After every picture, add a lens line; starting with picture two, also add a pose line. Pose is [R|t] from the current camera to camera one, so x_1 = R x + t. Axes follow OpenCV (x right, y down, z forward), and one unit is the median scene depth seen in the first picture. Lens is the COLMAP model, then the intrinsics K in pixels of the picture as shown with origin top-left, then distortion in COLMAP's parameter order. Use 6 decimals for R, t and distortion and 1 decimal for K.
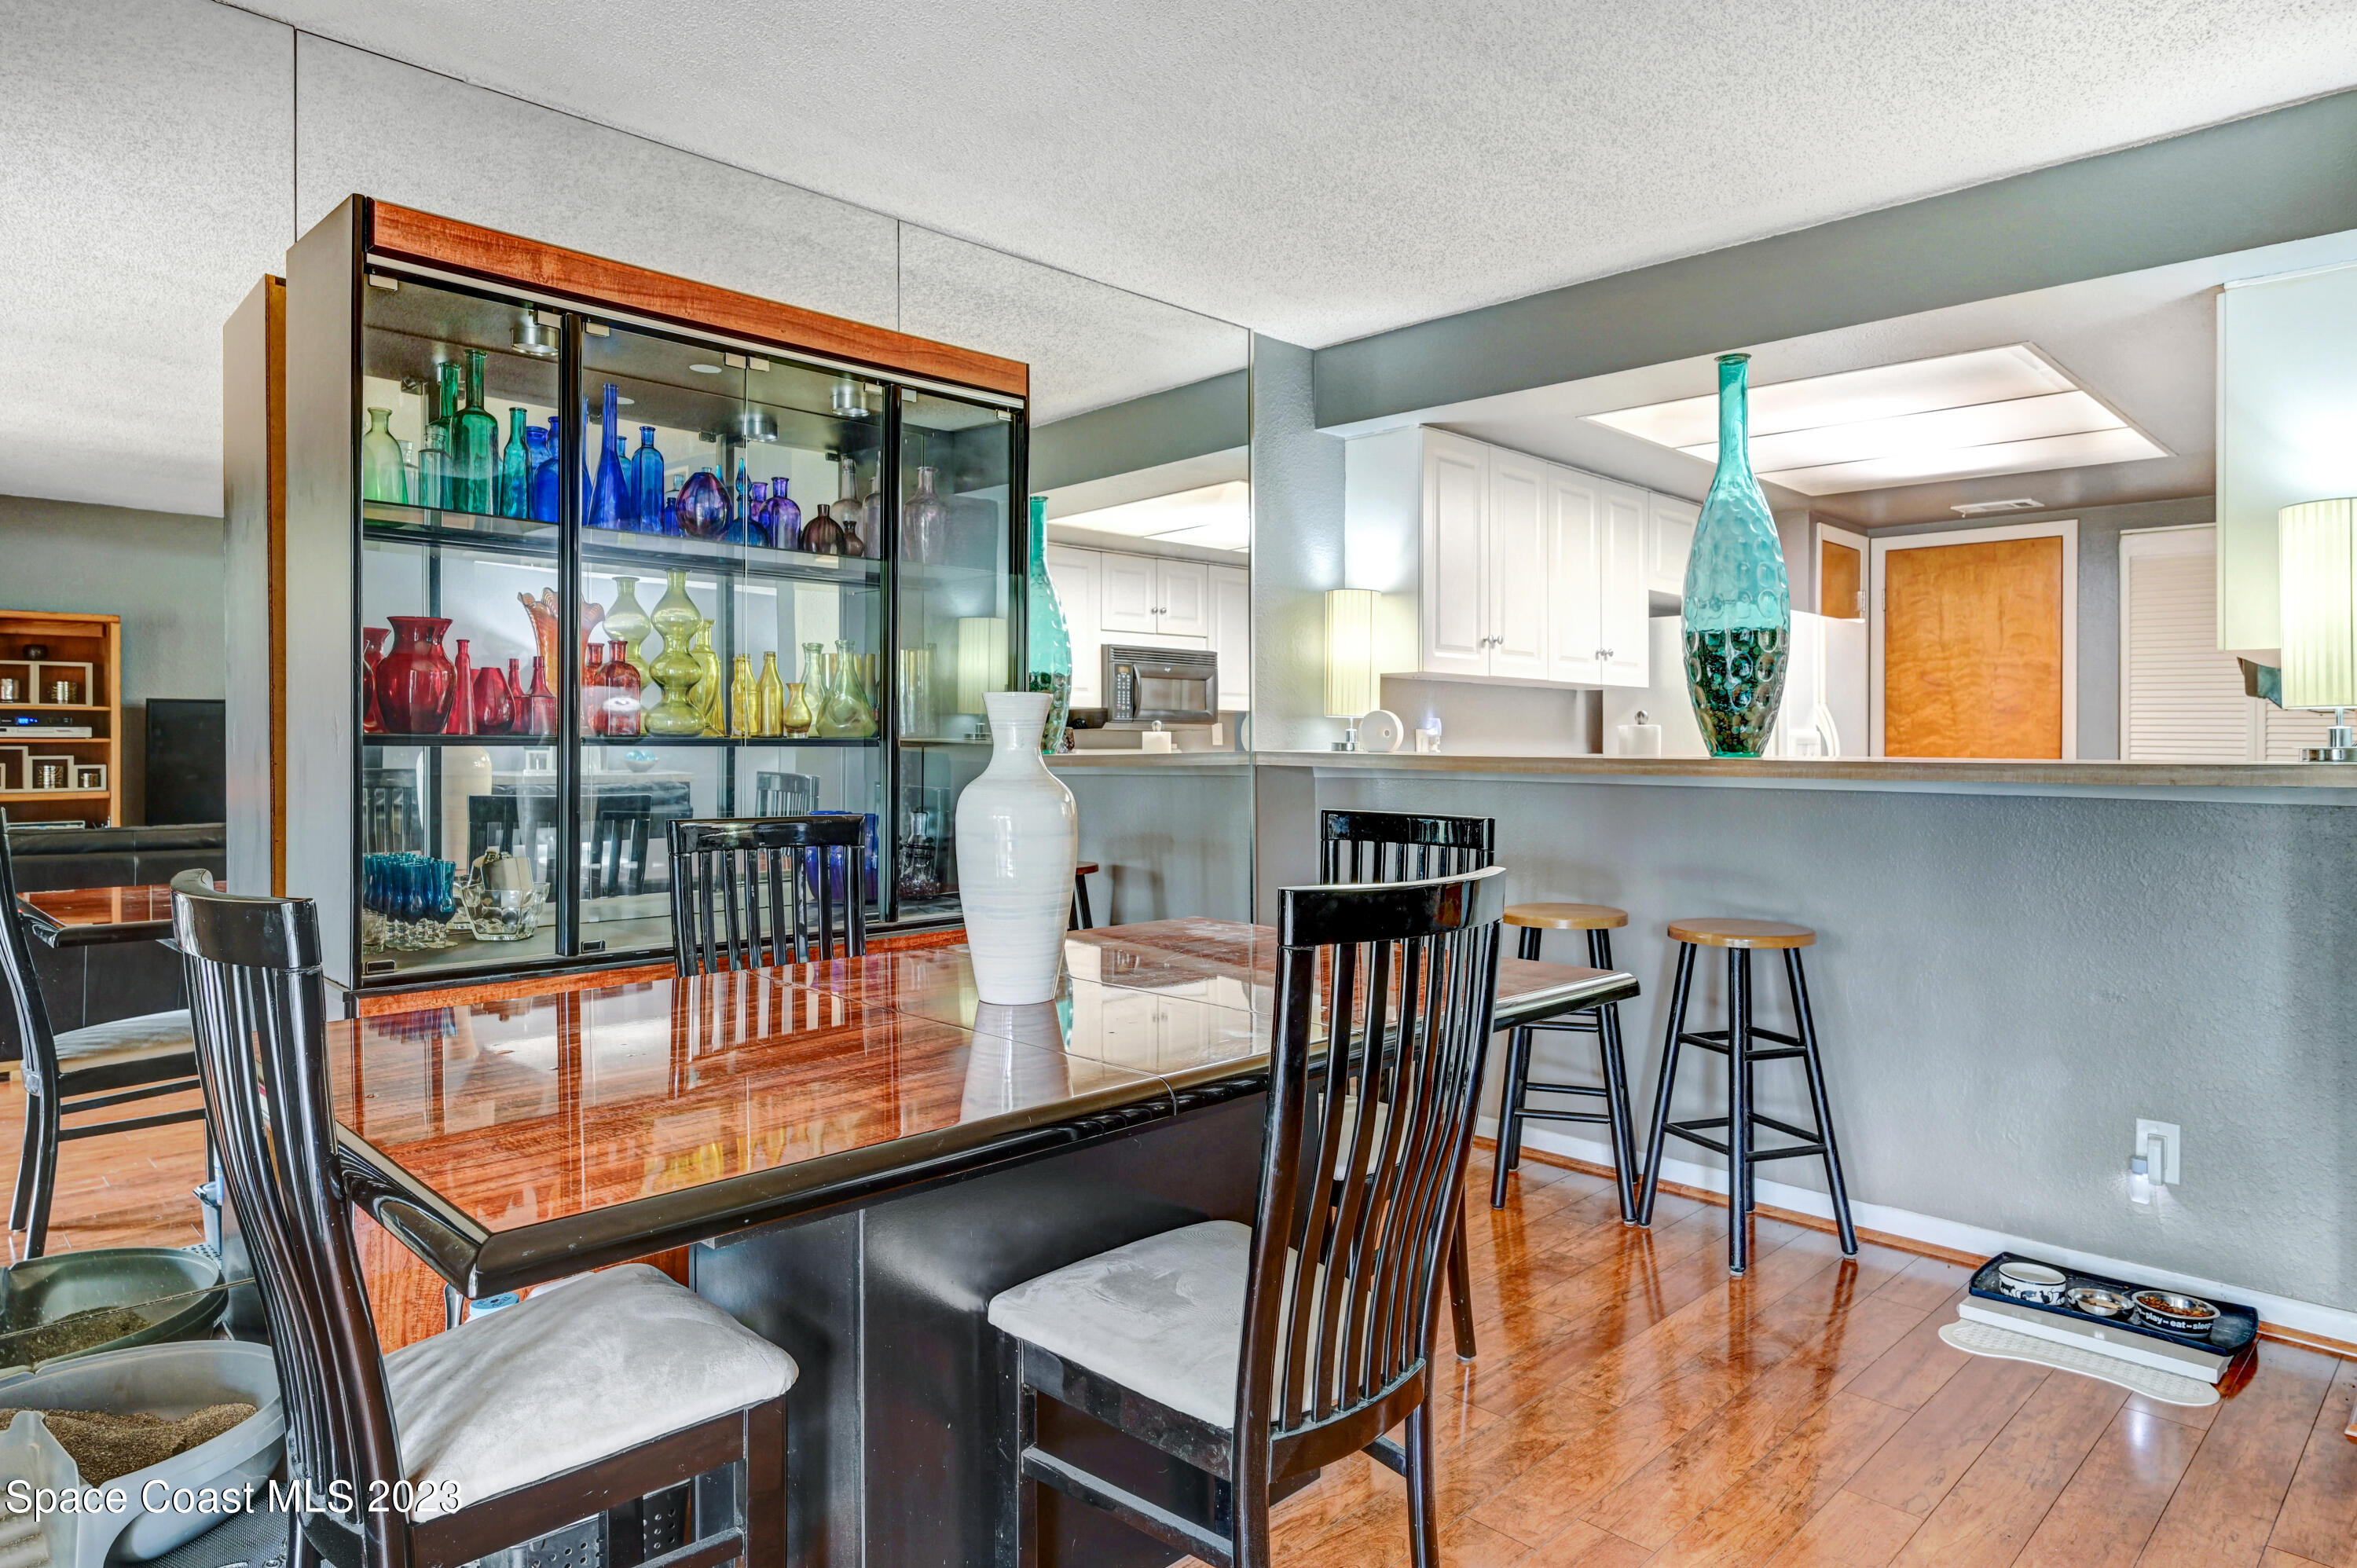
lens RADIAL K [[1458.4, 0, 1185.3], [0, 1458.4, 771.9], [0, 0, 1]] dist [-0.001169, 0.000221]
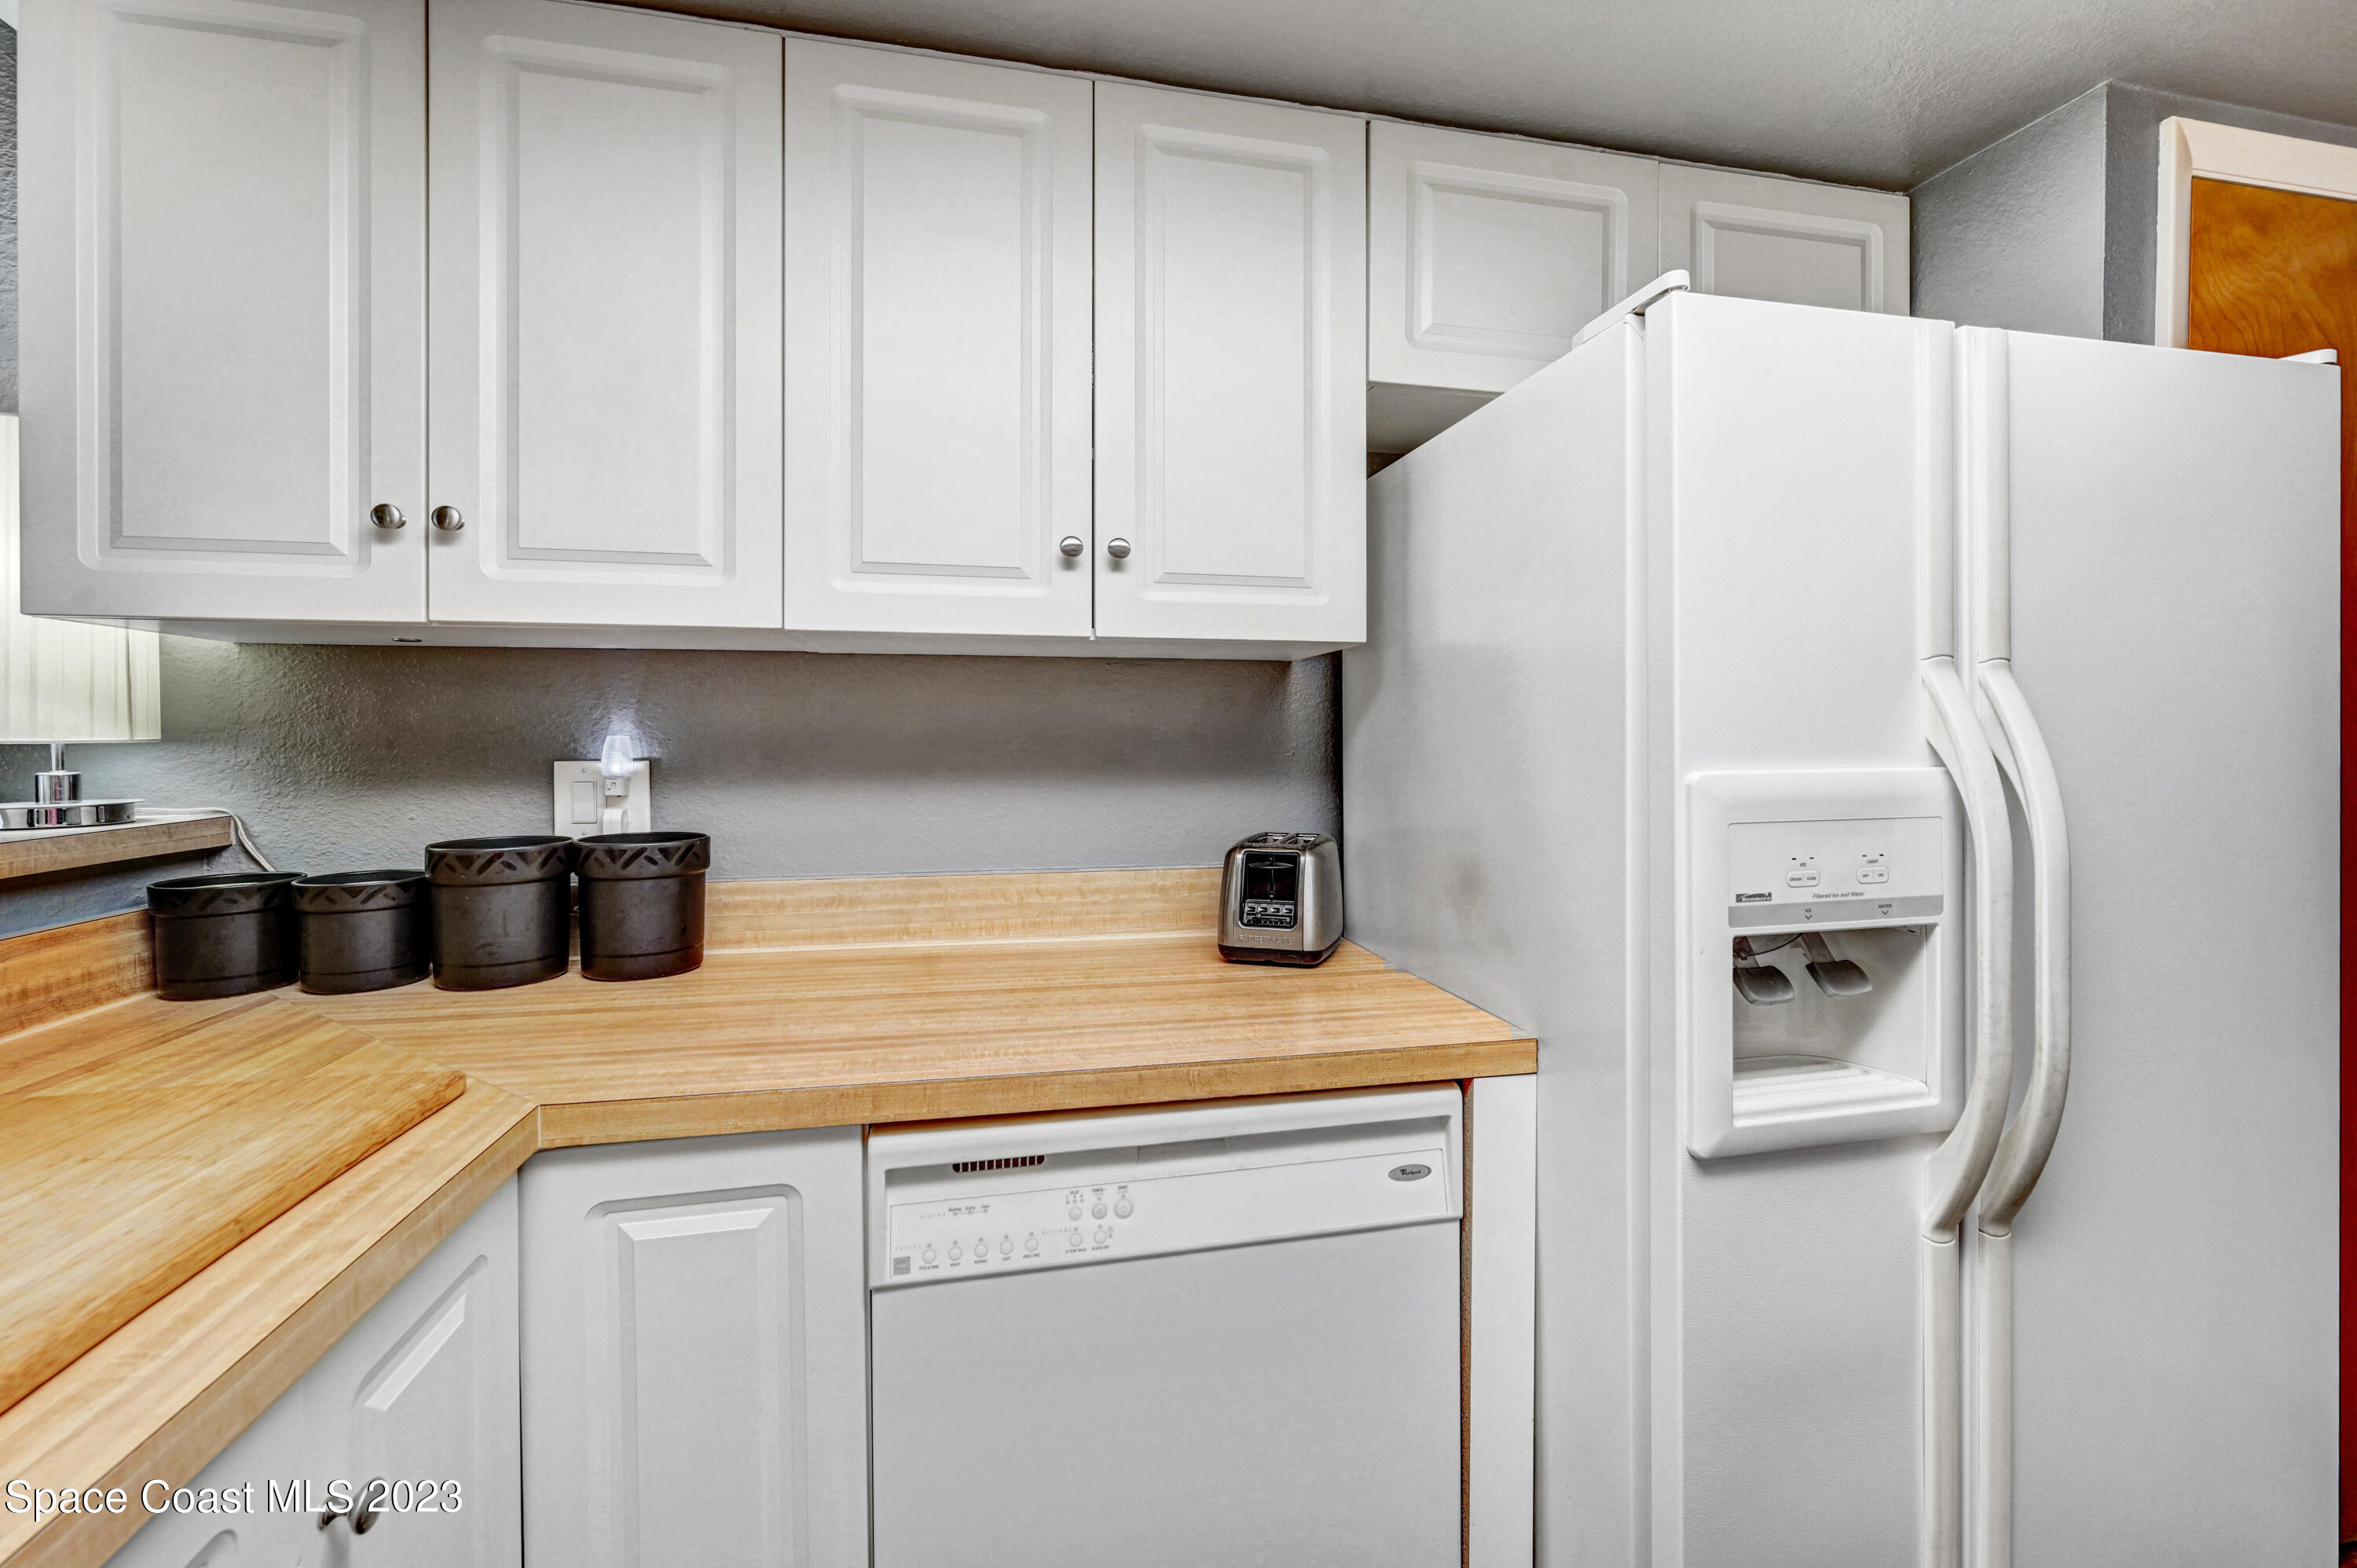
lens RADIAL K [[920.4, 0, 1169.7], [0, 920.4, 733.3], [0, 0, 1]] dist [-0.000473, -0.000186]
pose [[0.822805, -0.007196, -0.568278, 0.365733], [0.002098, 0.999951, -0.009624, -0.028154], [0.568319, 0.006726, 0.822781, 0.697654]]
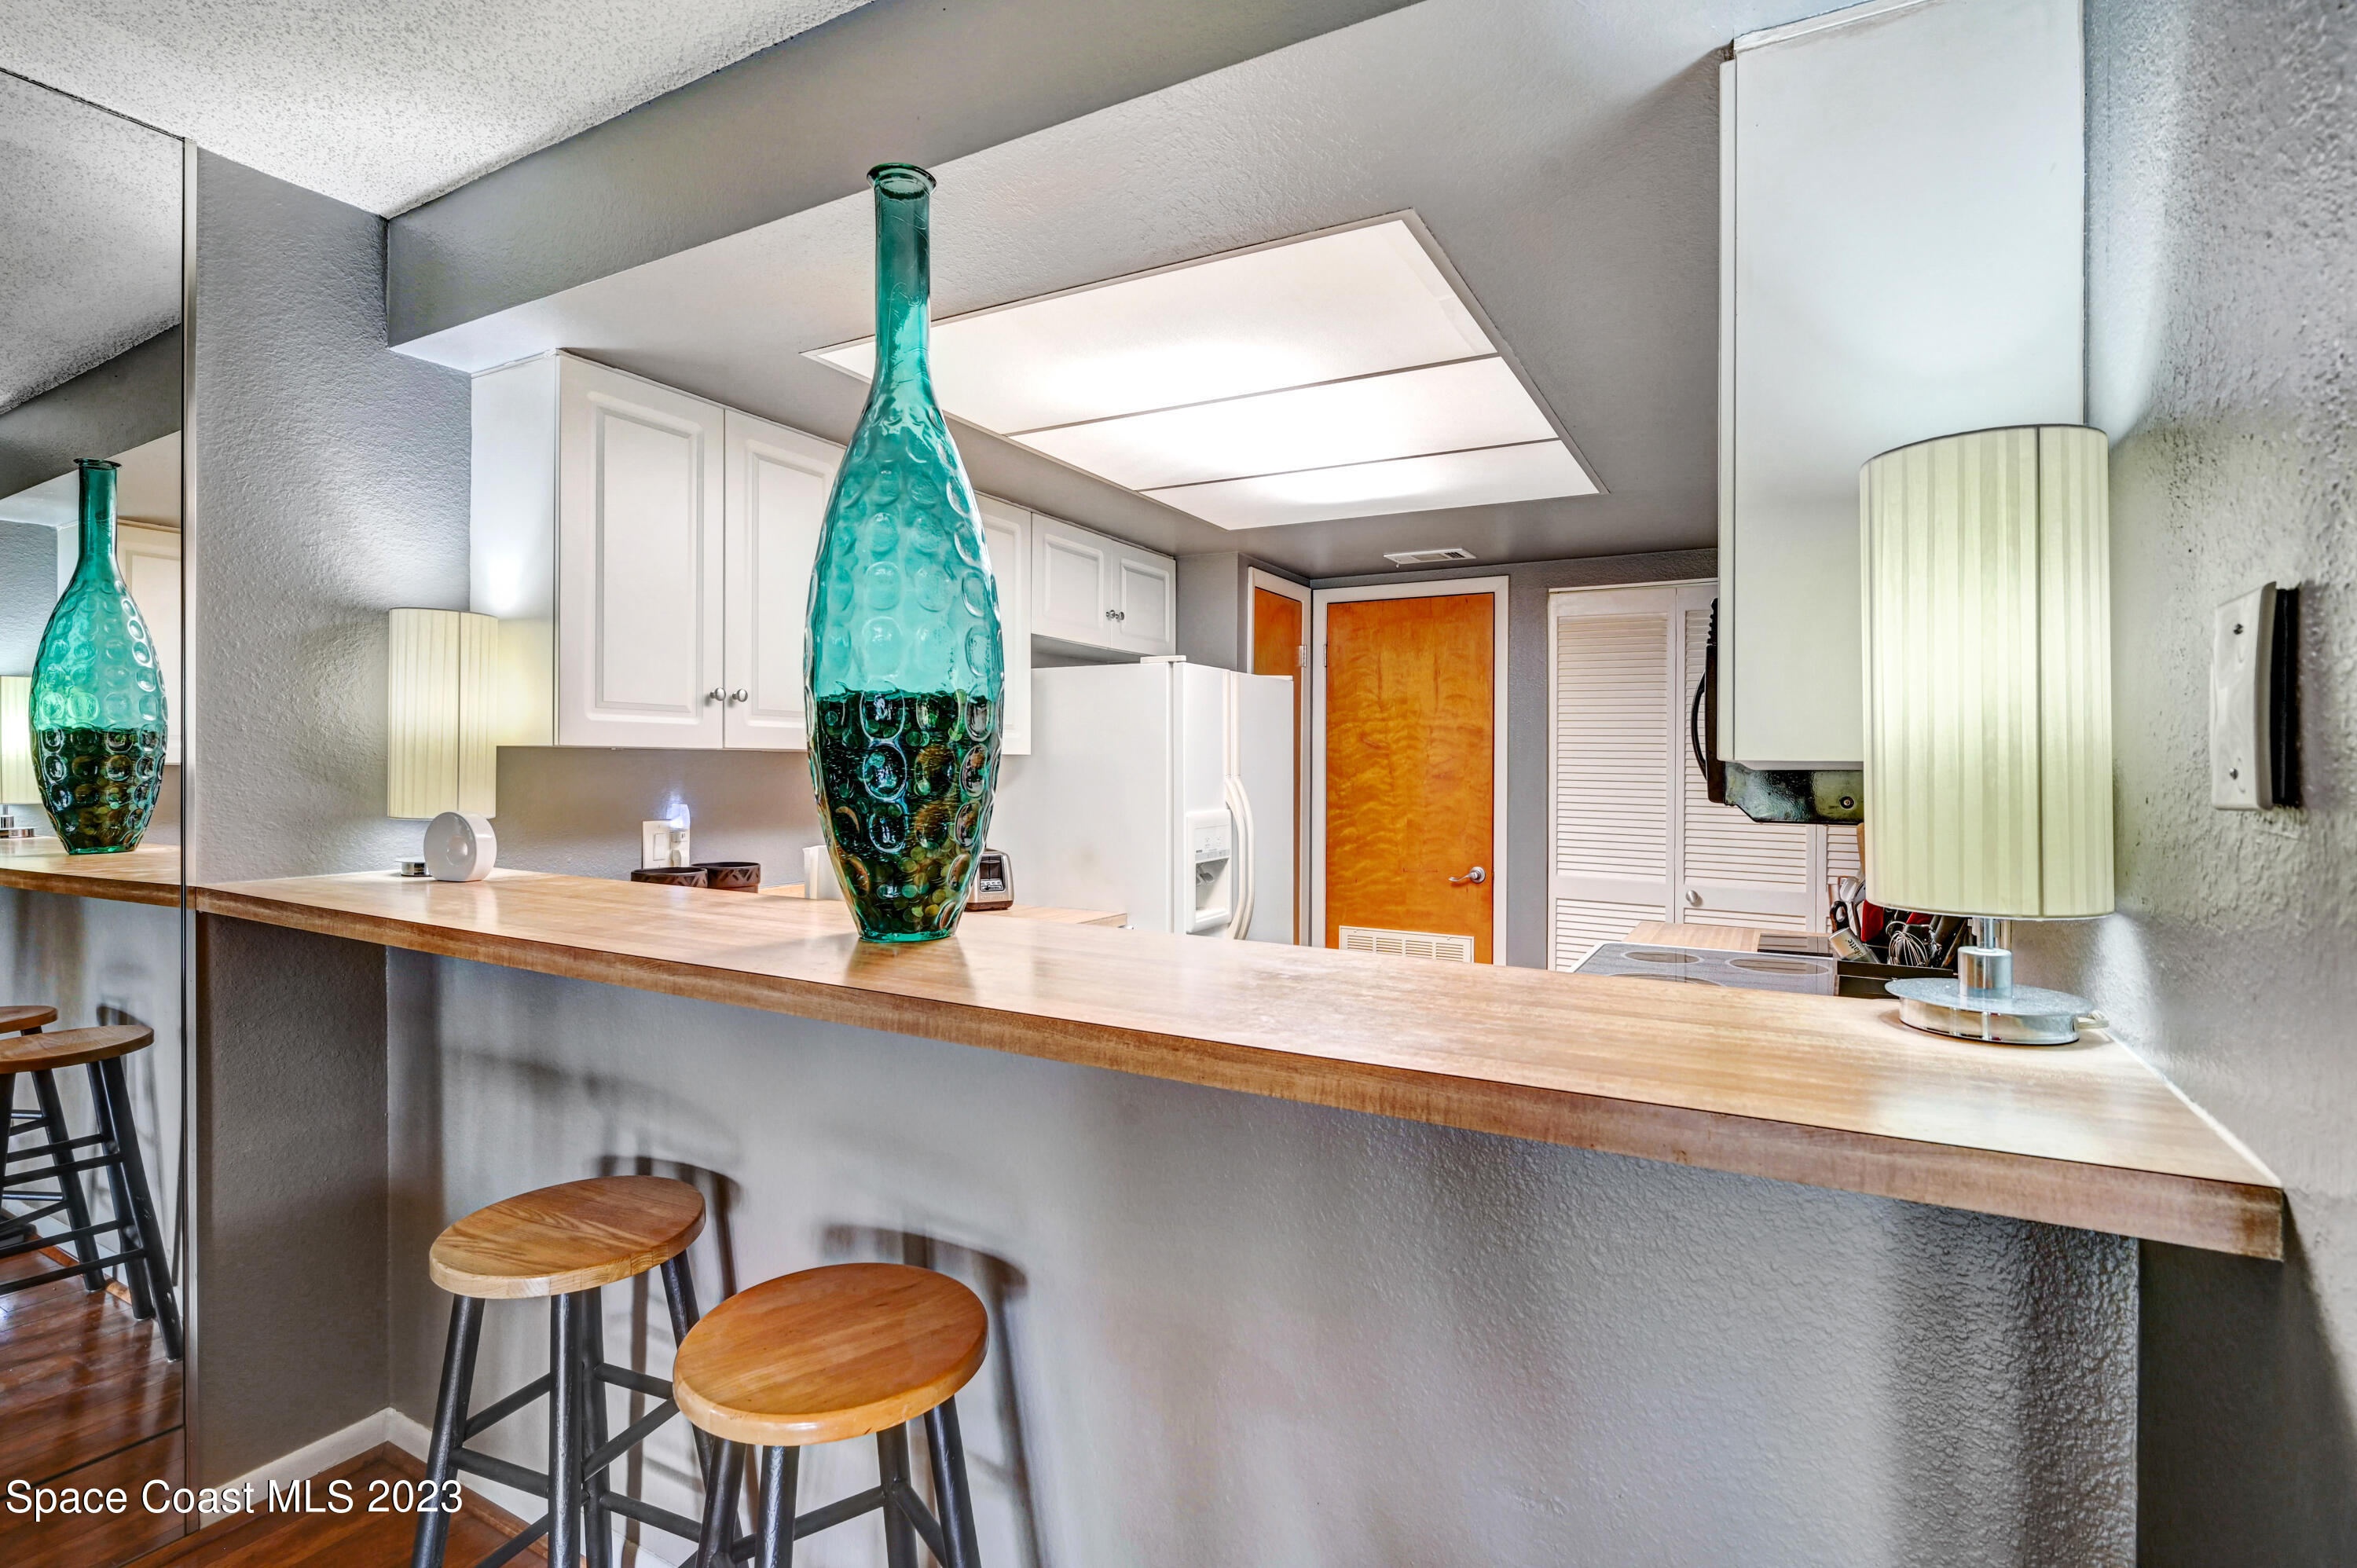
lens RADIAL K [[1130.5, 0, 1178.5], [0, 1130.5, 784.0], [0, 0, 1]] dist [-0.002219, -0.000220]
pose [[0.967417, -0.002063, 0.253179, 0.213427], [0.002031, 0.999998, 0.000387, -0.037553], [-0.253179, 0.000140, 0.967419, 0.335783]]
